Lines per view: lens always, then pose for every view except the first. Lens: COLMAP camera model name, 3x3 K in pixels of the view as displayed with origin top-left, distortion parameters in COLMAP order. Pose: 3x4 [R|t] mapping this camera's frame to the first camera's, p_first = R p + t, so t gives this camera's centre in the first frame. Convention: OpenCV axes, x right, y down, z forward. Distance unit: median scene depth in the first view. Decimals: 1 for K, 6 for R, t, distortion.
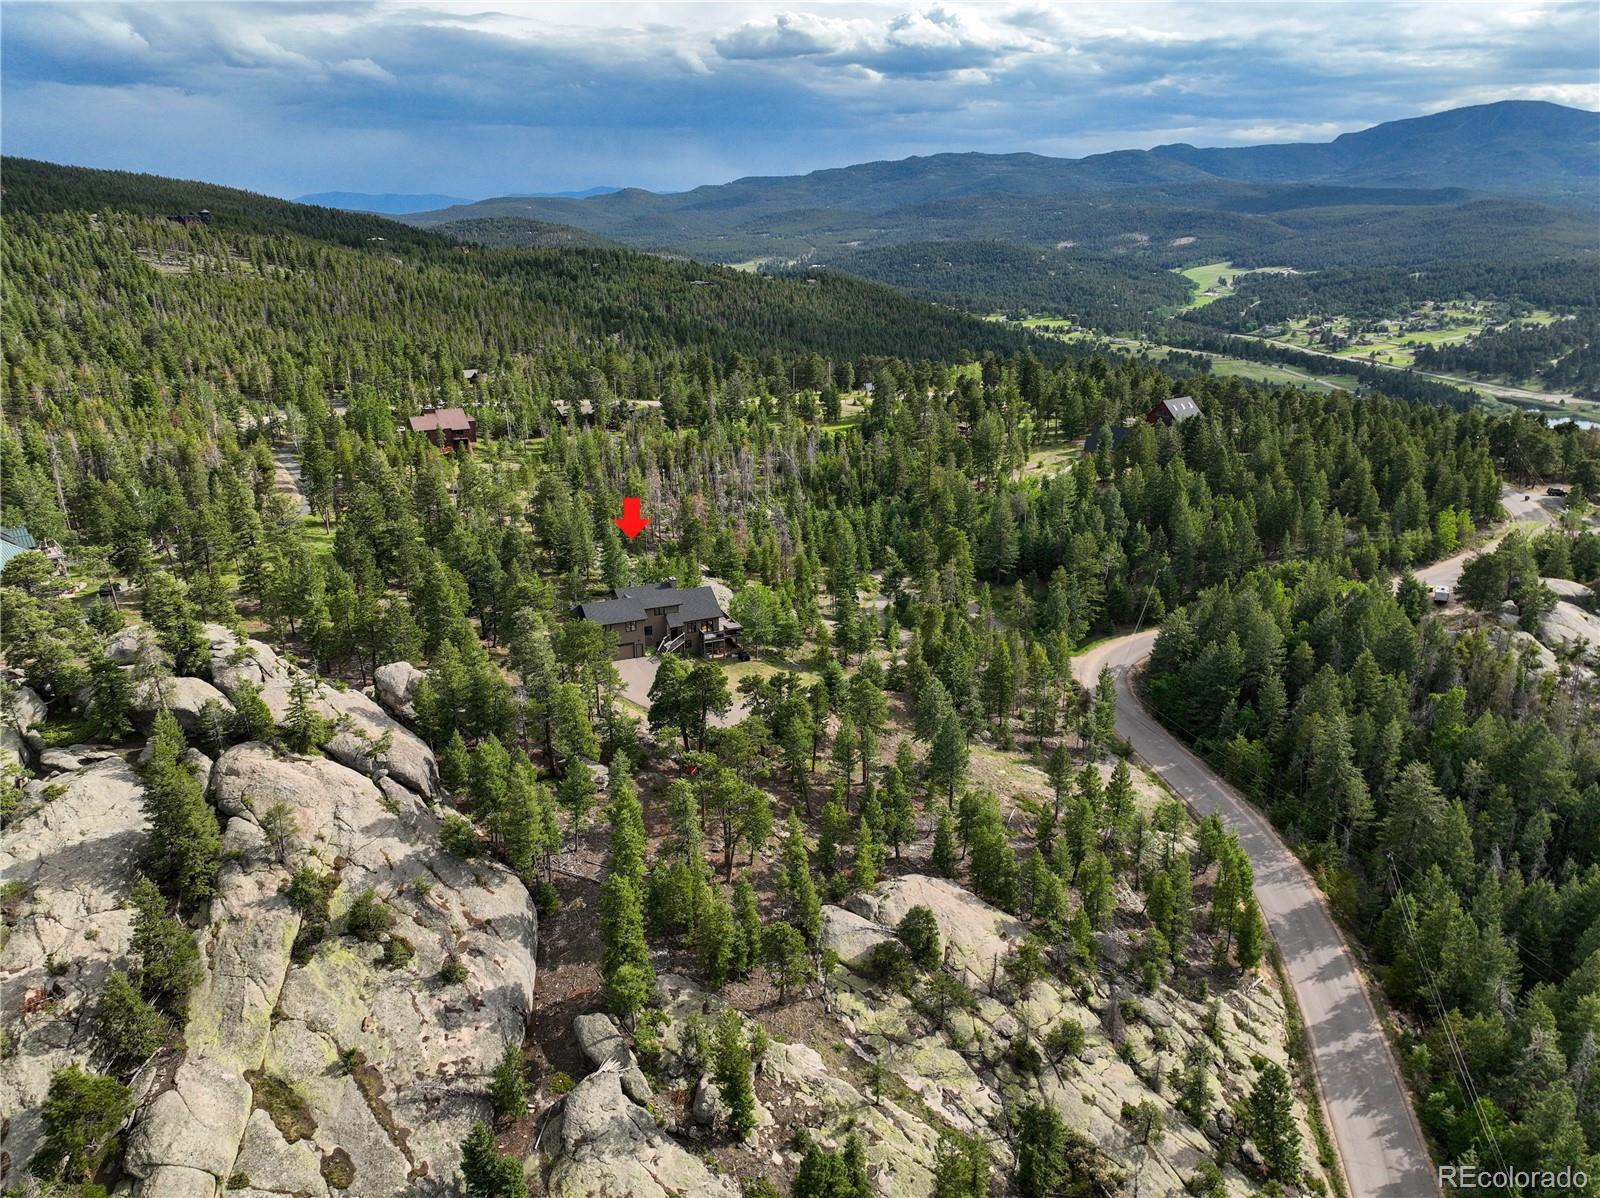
lens RADIAL K [[1124.4, 0, 800.0], [0, 1124.4, 599.0], [0, 0, 1]] dist [-0.003667, 0.017200]
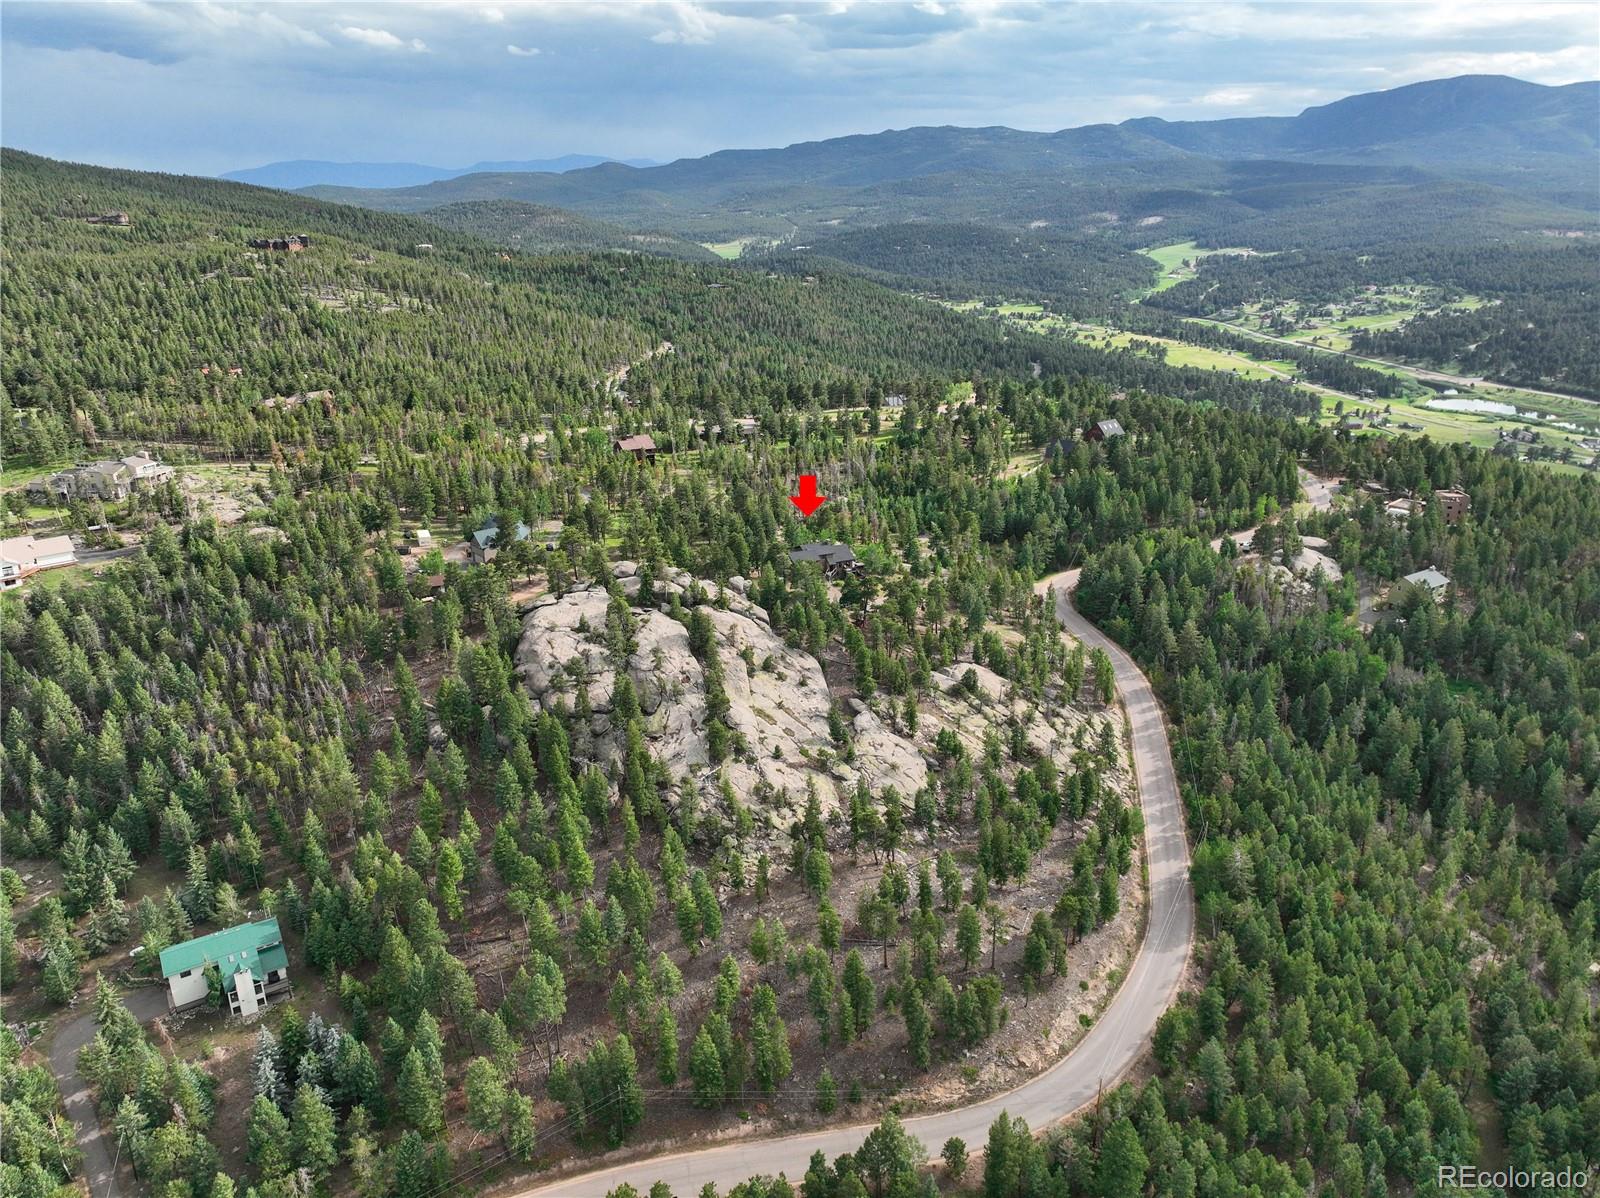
lens RADIAL K [[1124.4, 0, 800.0], [0, 1124.4, 599.0], [0, 0, 1]] dist [-0.003667, 0.017200]
pose [[0.999733, -0.009441, 0.021103, -0.126123], [0.008871, 0.999599, 0.026898, 0.019202], [-0.021348, -0.026704, 0.999415, -0.577931]]
